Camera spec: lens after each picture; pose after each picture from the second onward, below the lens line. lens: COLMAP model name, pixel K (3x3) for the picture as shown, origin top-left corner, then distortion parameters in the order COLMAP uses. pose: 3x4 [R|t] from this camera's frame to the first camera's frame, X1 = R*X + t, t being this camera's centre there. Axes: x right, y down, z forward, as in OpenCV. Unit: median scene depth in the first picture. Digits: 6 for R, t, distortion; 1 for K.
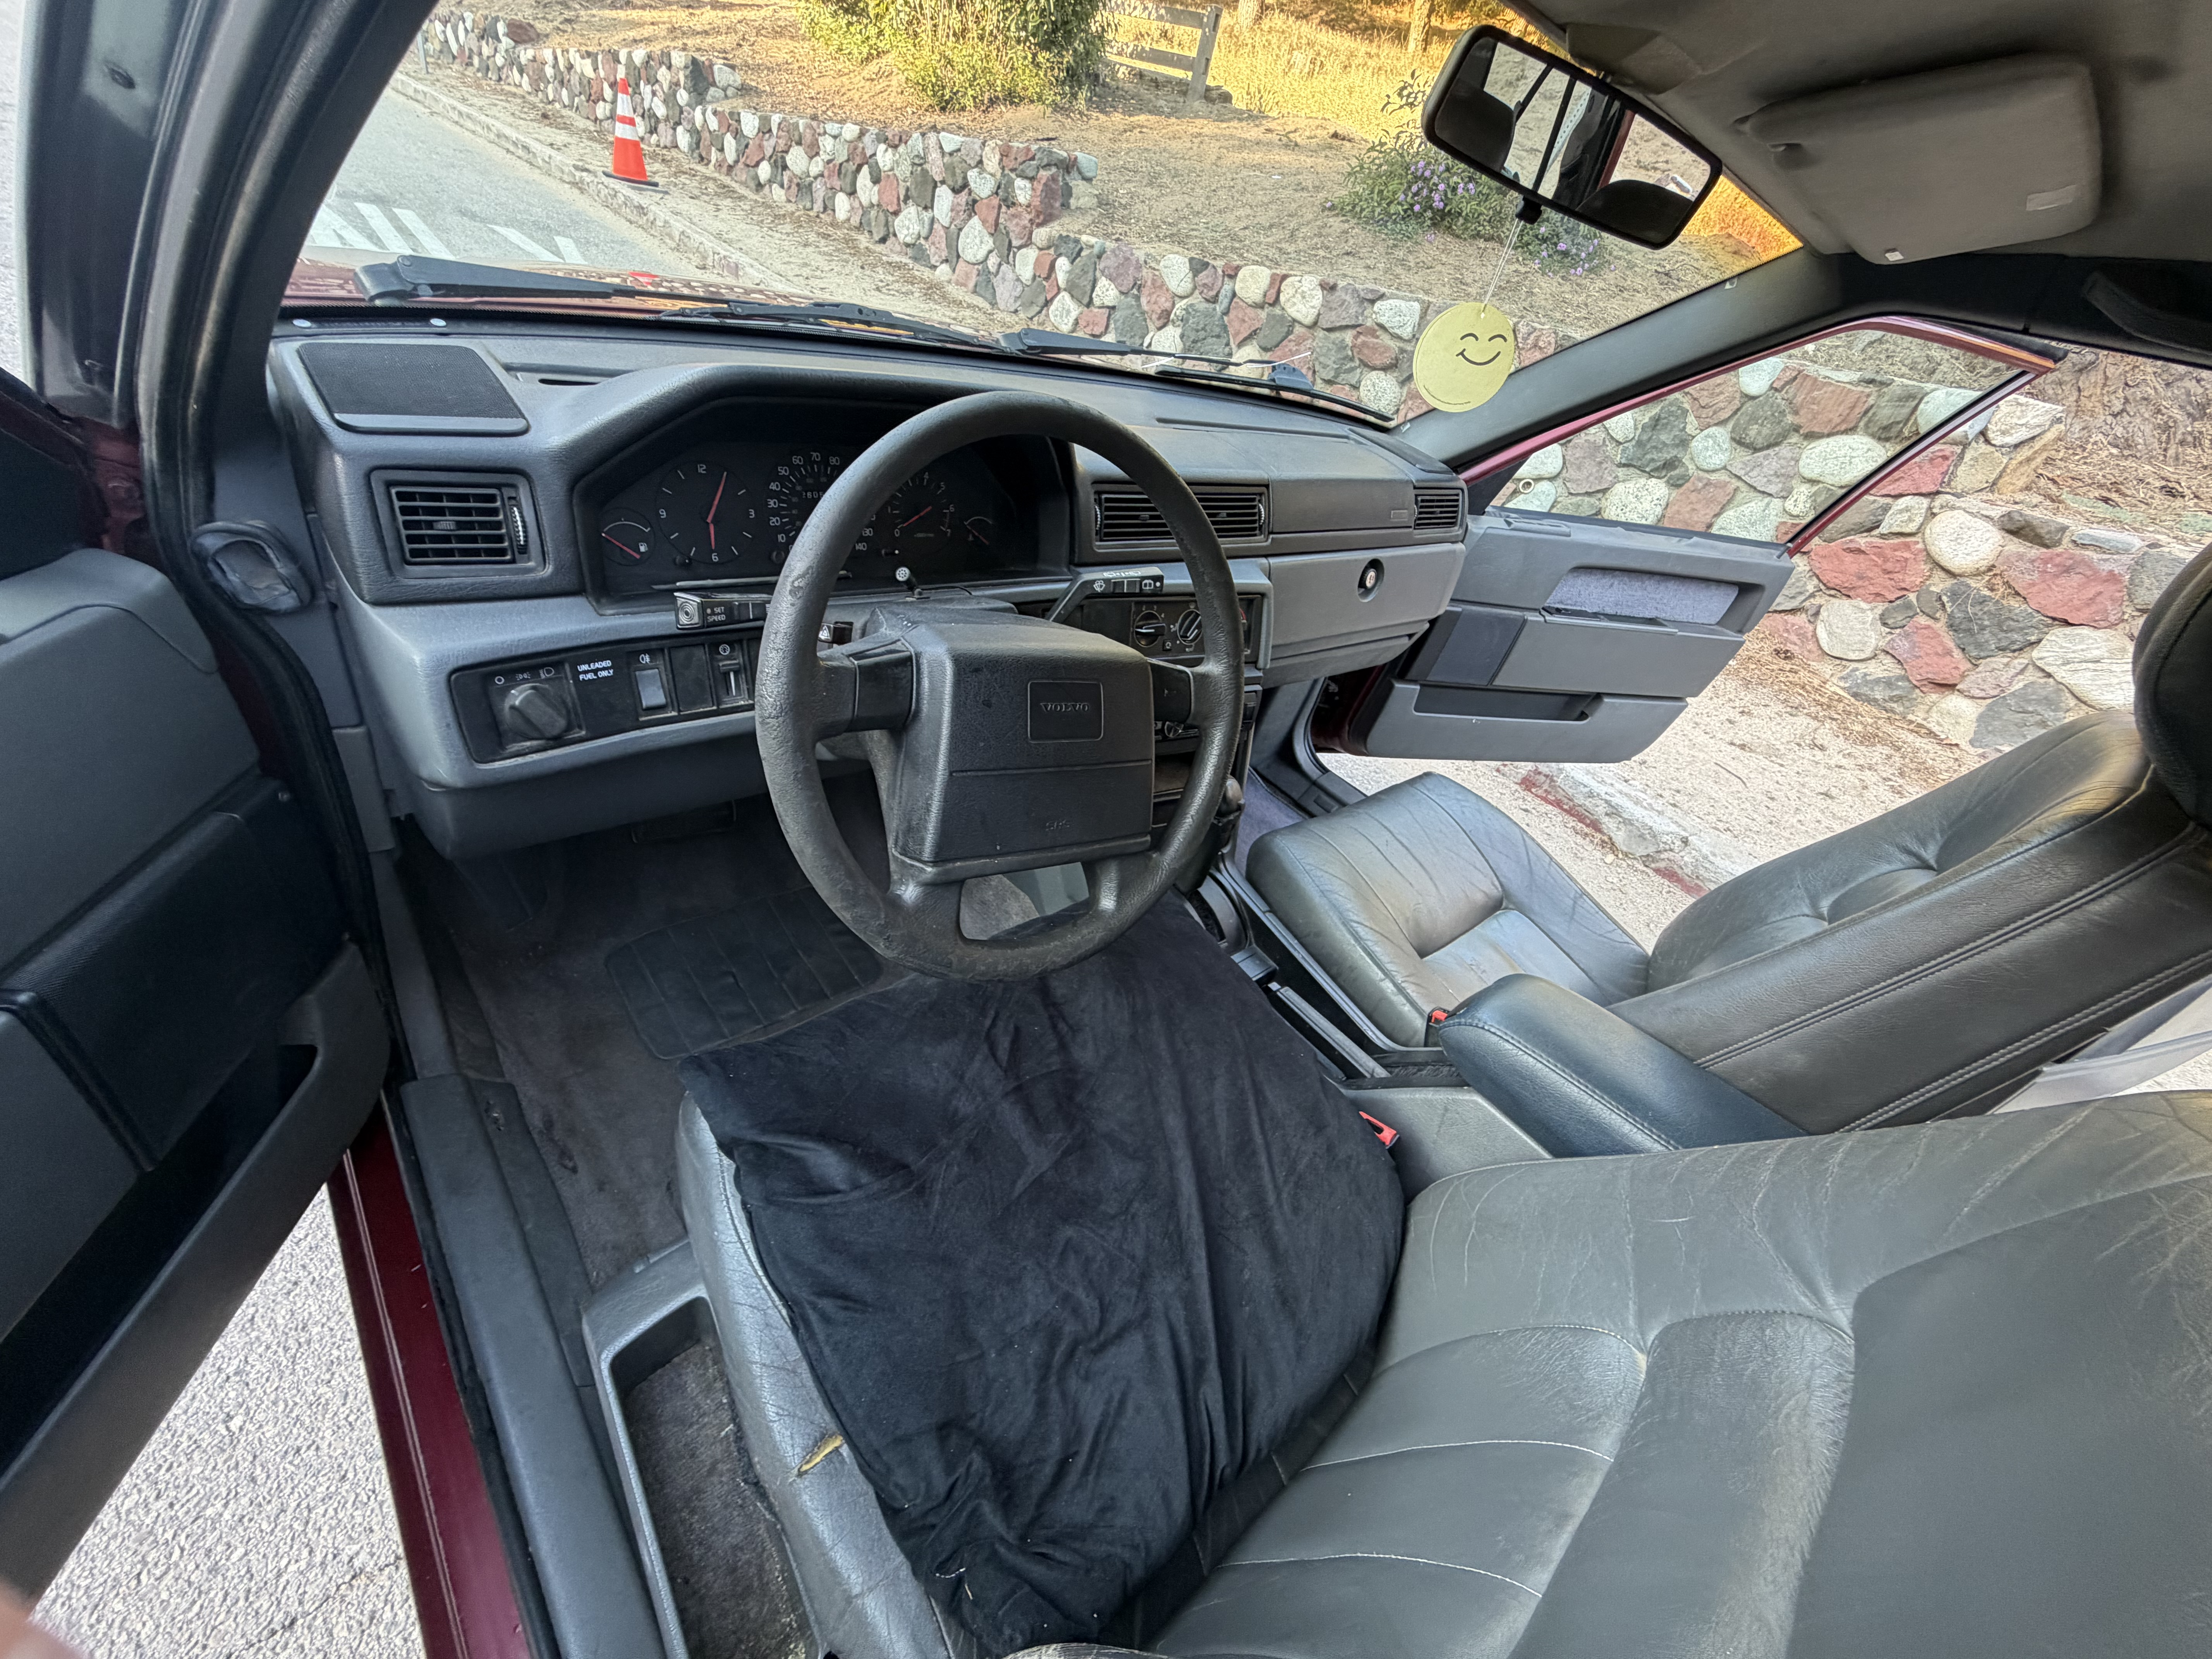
lens RADIAL K [[882.9, 0, 1105.9], [0, 882.9, 825.1], [0, 0, 1]] dist [0.007319, 0.000054]
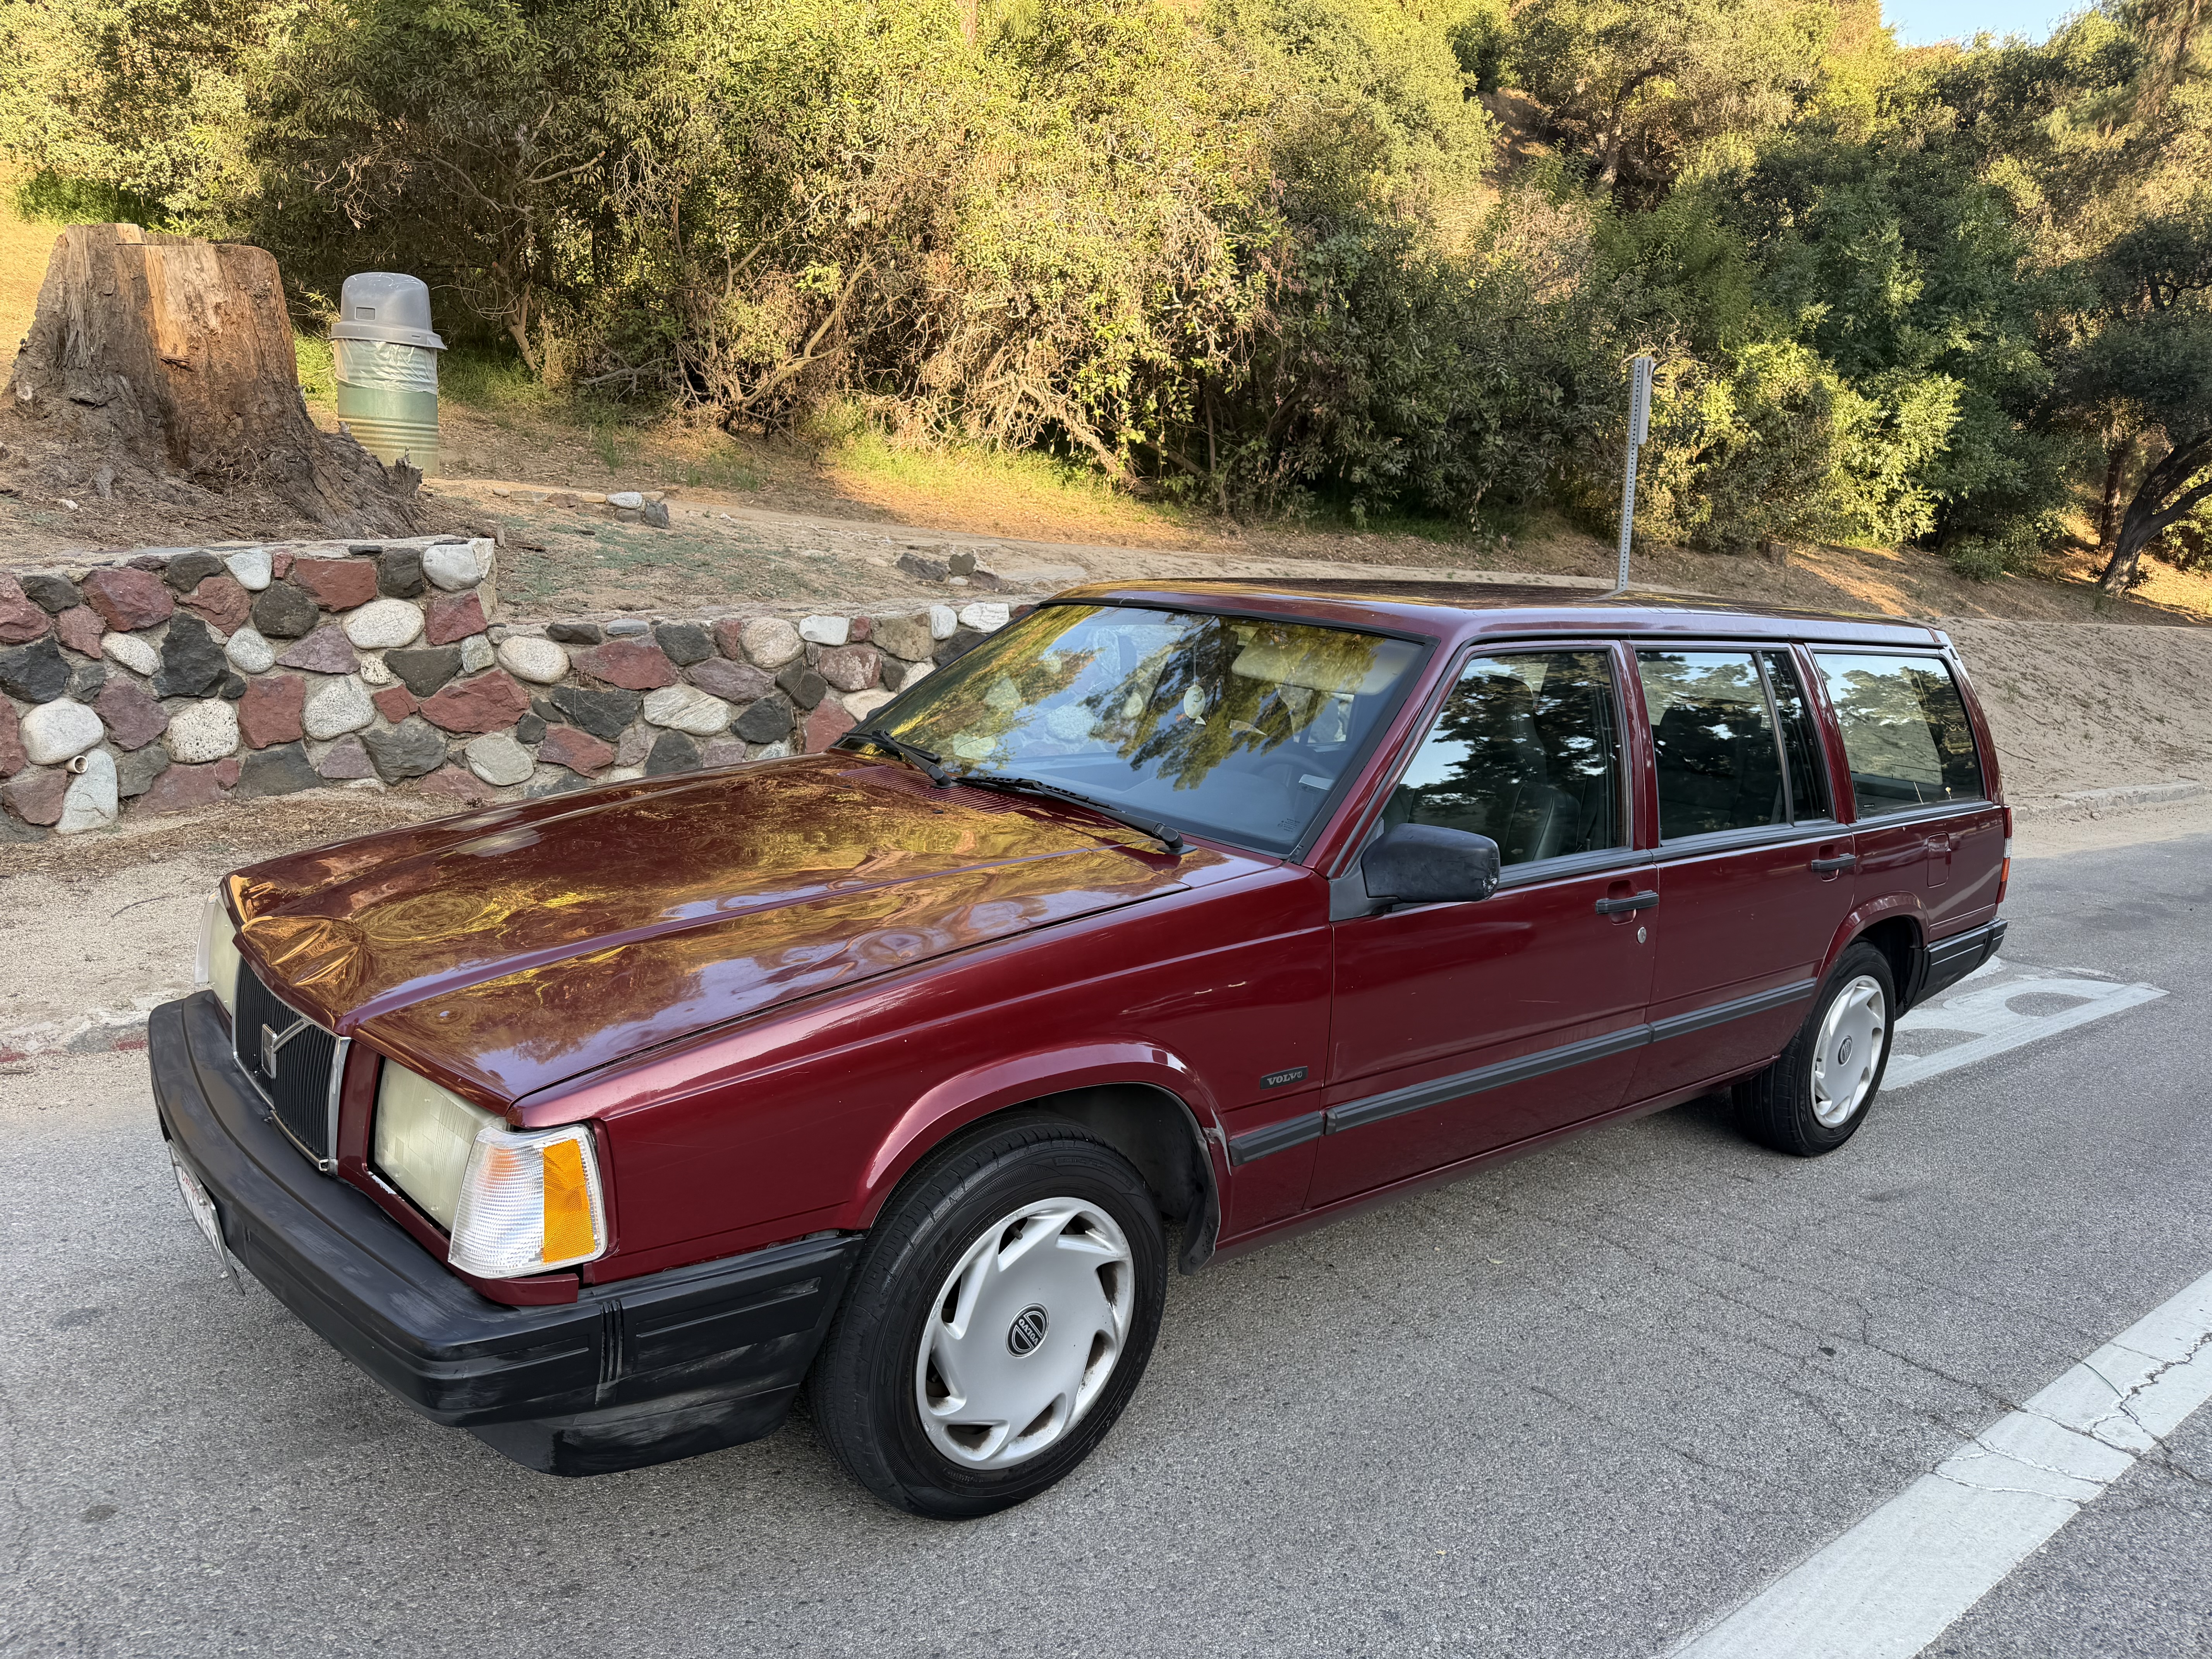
lens RADIAL K [[1498.8, 0, 1120.6], [0, 1498.8, 836.6], [0, 0, 1]] dist [-0.034741, 0.007616]
pose [[-0.060356, -0.398881, 0.915014, -0.497394], [0.516287, 0.772067, 0.370621, -0.261081], [-0.854286, 0.494780, 0.159339, 0.106474]]
